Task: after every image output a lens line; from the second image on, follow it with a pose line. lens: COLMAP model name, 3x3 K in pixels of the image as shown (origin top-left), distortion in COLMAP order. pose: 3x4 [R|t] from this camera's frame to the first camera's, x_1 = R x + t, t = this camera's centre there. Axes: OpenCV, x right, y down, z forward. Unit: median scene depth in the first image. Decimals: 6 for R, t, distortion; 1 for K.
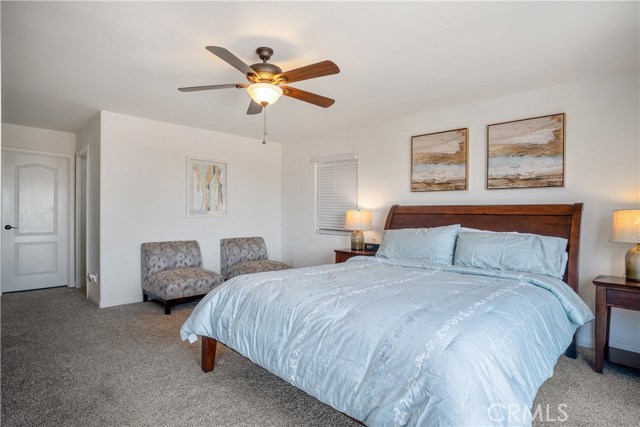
lens RADIAL K [[344.1, 0, 320.0], [0, 344.1, 213.5], [0, 0, 1]] dist [-0.002521, -0.000277]
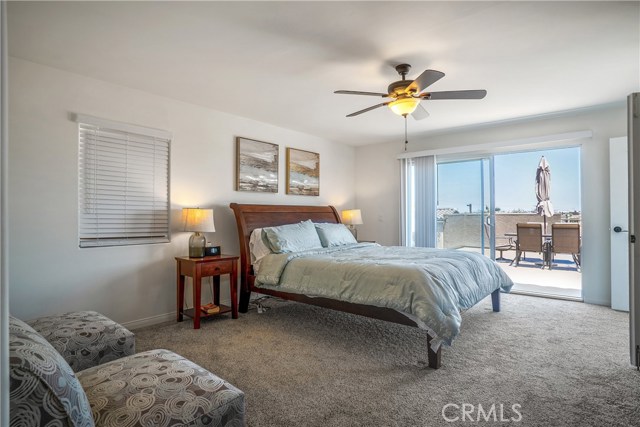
lens RADIAL K [[344.1, 0, 320.0], [0, 344.1, 213.5], [0, 0, 1]] dist [-0.002521, -0.000277]
pose [[-0.074560, -0.025709, 0.996885, -0.939111], [-0.013446, 0.999603, 0.024774, -0.027975], [-0.997126, -0.011557, -0.074876, 1.003507]]
